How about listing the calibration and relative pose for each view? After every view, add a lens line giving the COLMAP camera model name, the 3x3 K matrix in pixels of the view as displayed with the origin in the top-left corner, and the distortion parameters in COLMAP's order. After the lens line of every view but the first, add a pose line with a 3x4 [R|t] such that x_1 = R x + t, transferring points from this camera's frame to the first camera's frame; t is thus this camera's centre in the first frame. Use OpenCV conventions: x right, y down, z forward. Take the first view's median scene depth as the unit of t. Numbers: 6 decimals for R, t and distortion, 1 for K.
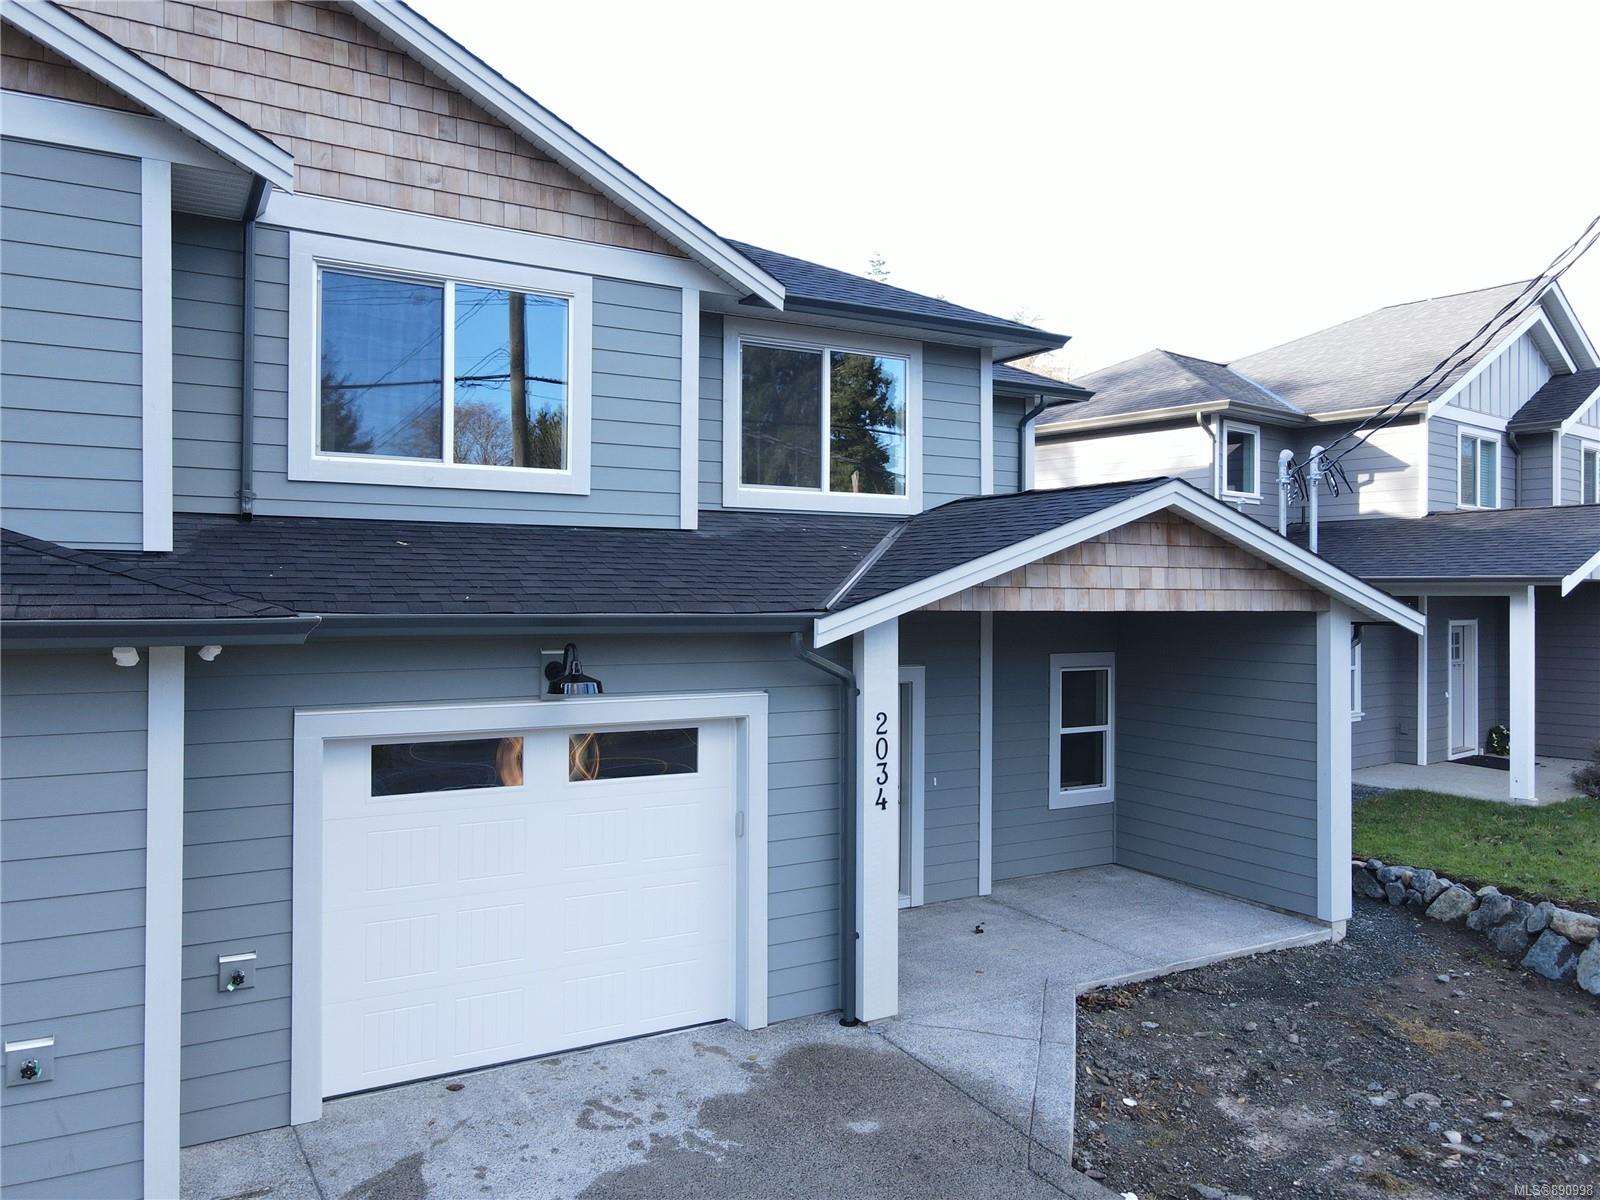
lens RADIAL K [[1182.2, 0, 800.4], [0, 1182.2, 590.5], [0, 0, 1]] dist [0.007144, 0.010325]
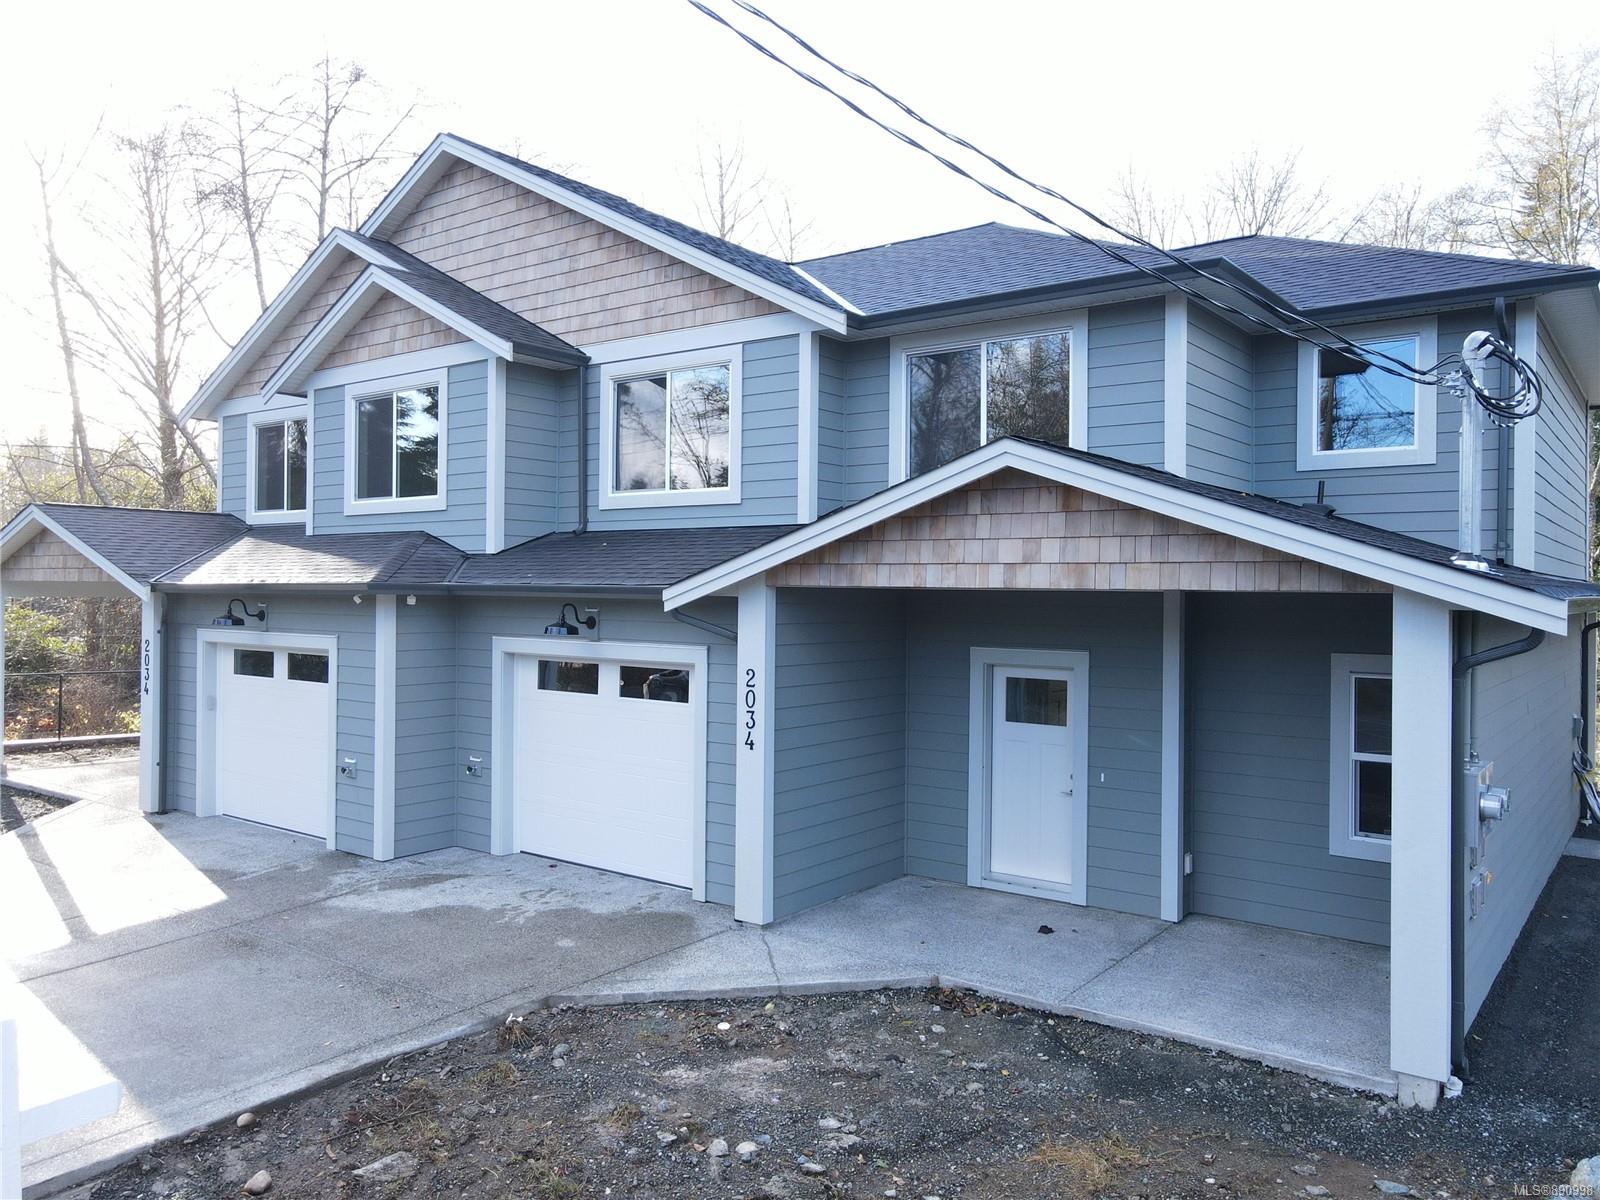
lens RADIAL K [[1182.2, 0, 800.4], [0, 1182.2, 590.5], [0, 0, 1]] dist [0.007144, 0.010325]
pose [[0.383056, -0.001636, -0.923724, 1.204110], [-0.005813, 0.999974, -0.004182, 0.027524], [0.923707, 0.006971, 0.383037, 0.582764]]
